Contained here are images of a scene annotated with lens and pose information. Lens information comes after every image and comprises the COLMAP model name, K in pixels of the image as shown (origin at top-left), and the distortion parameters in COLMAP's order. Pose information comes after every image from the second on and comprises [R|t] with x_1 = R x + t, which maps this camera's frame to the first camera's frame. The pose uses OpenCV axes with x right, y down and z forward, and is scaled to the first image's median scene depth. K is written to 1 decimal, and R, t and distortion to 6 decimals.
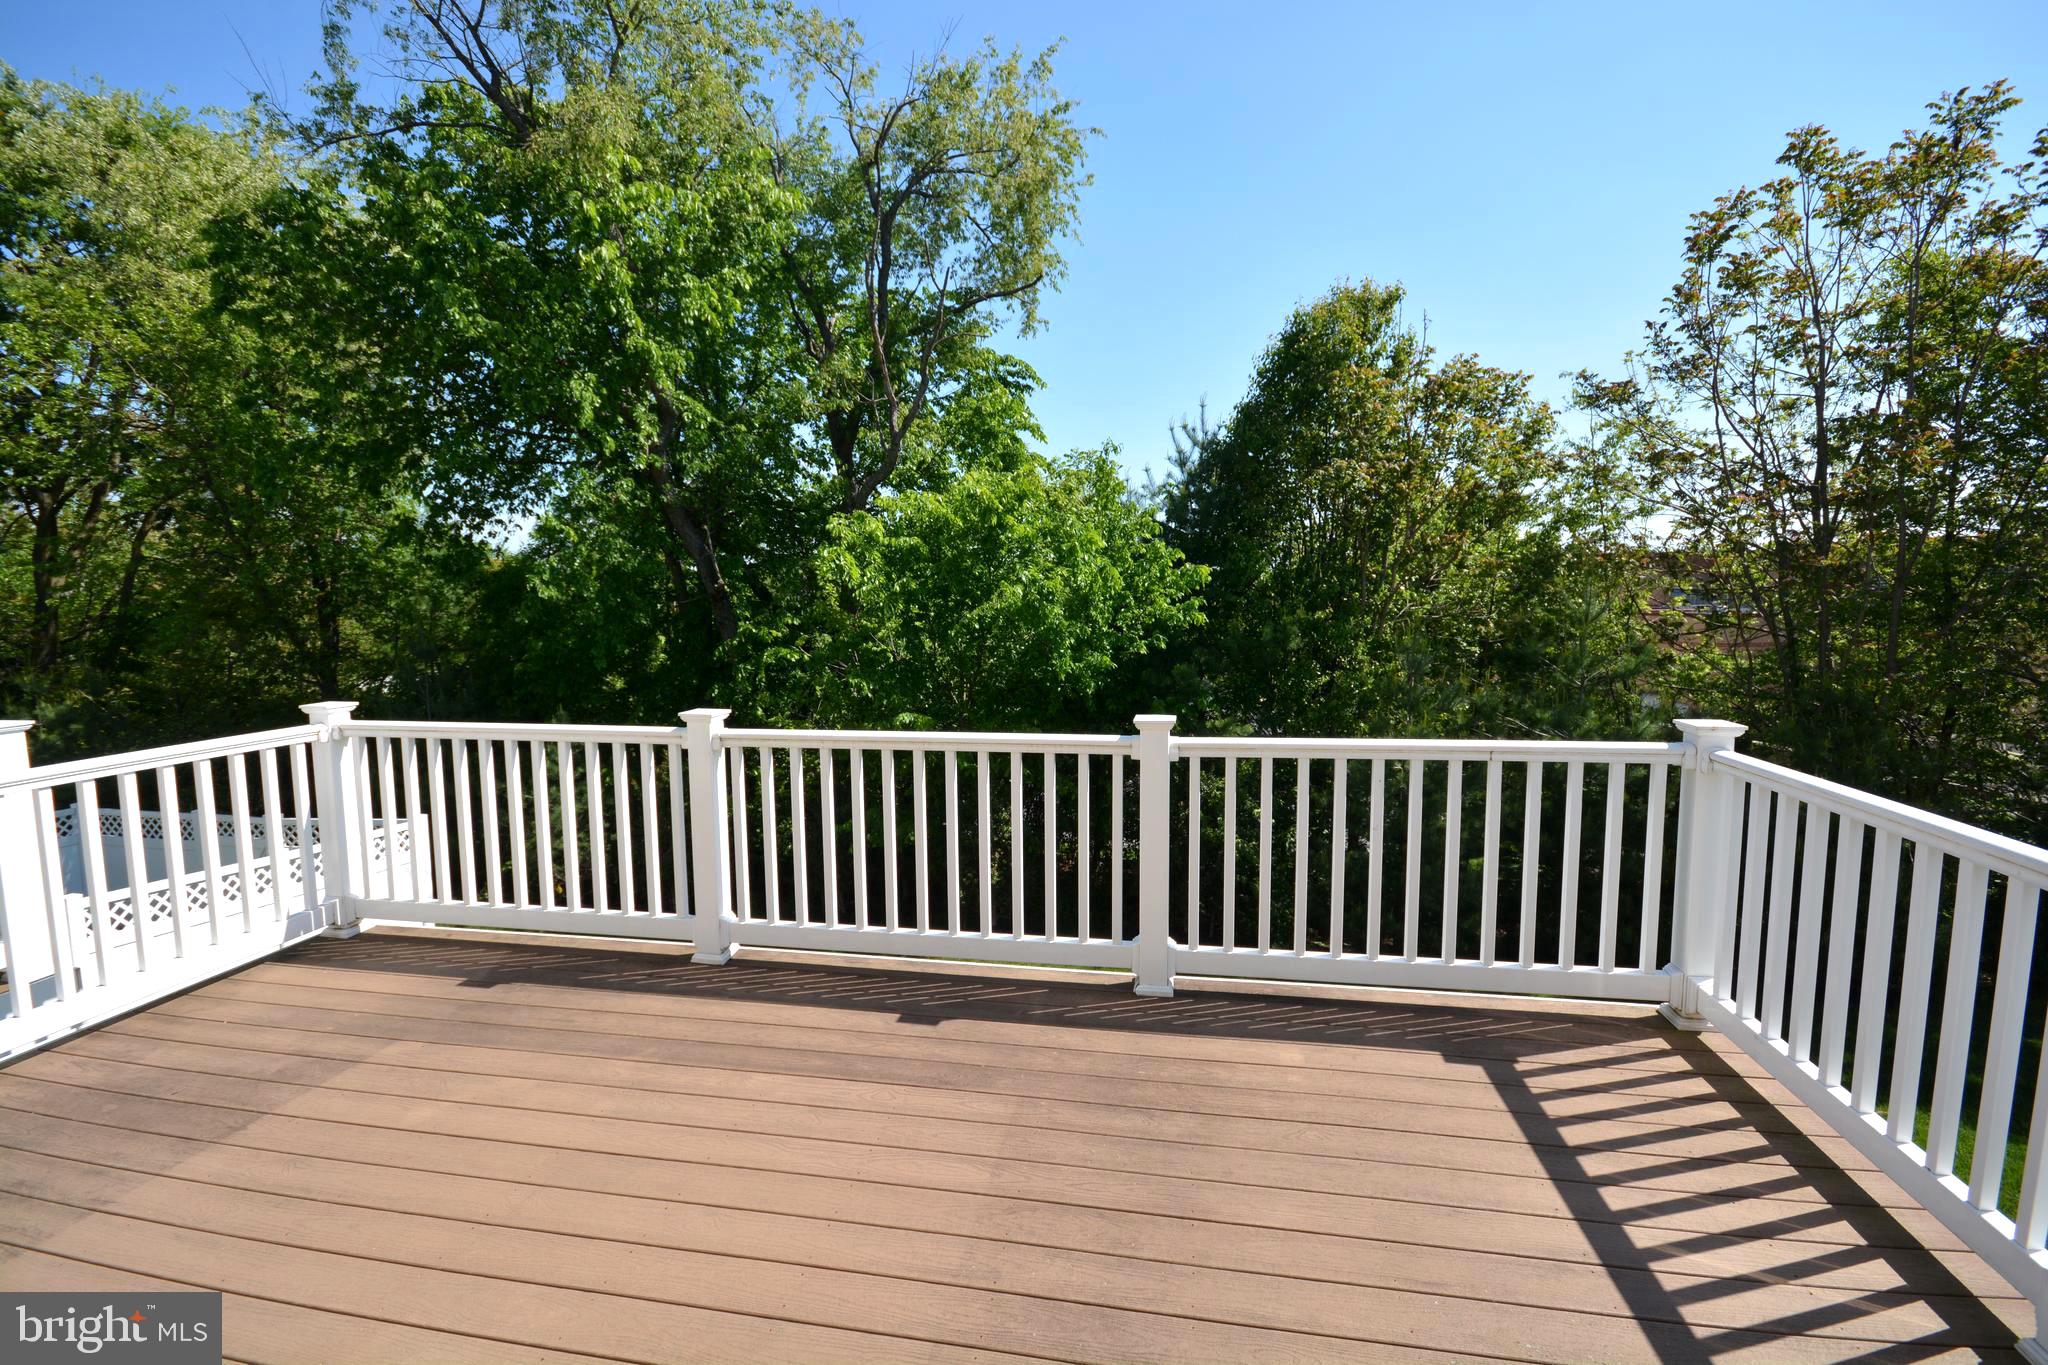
lens RADIAL K [[888.1, 0, 1022.0], [0, 888.1, 686.4], [0, 0, 1]] dist [-0.007203, -0.001234]
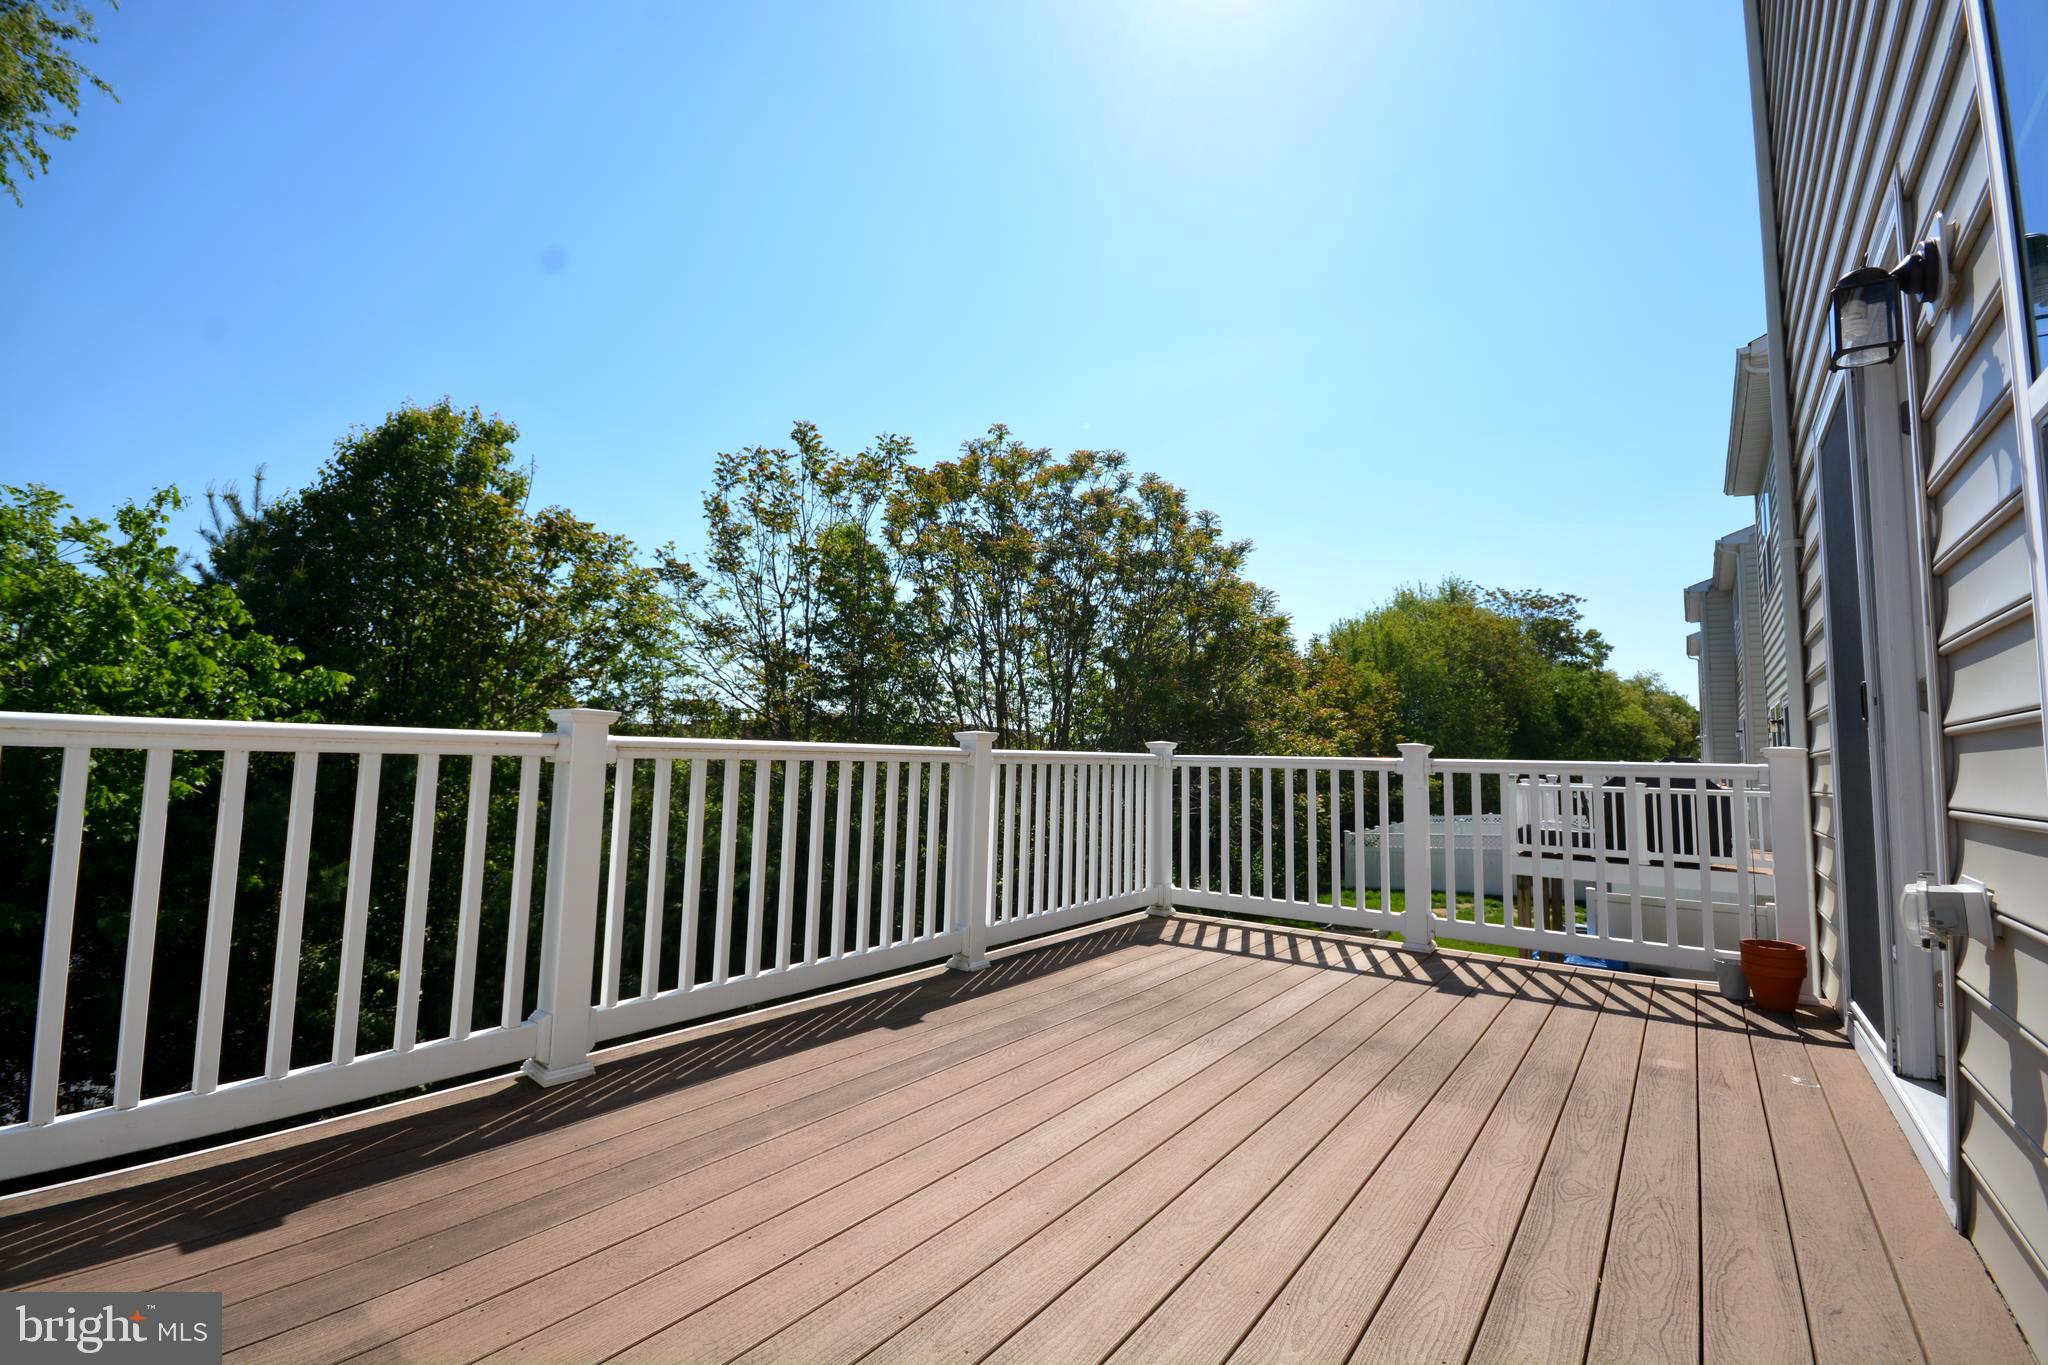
lens RADIAL K [[888.1, 0, 1015.9], [0, 888.1, 676.3], [0, 0, 1]] dist [-0.007203, -0.001234]
pose [[0.448097, 0.106005, 0.887678, -0.388963], [0.070633, 0.985643, -0.153359, 0.062730], [-0.891190, 0.131419, 0.434176, 0.166122]]
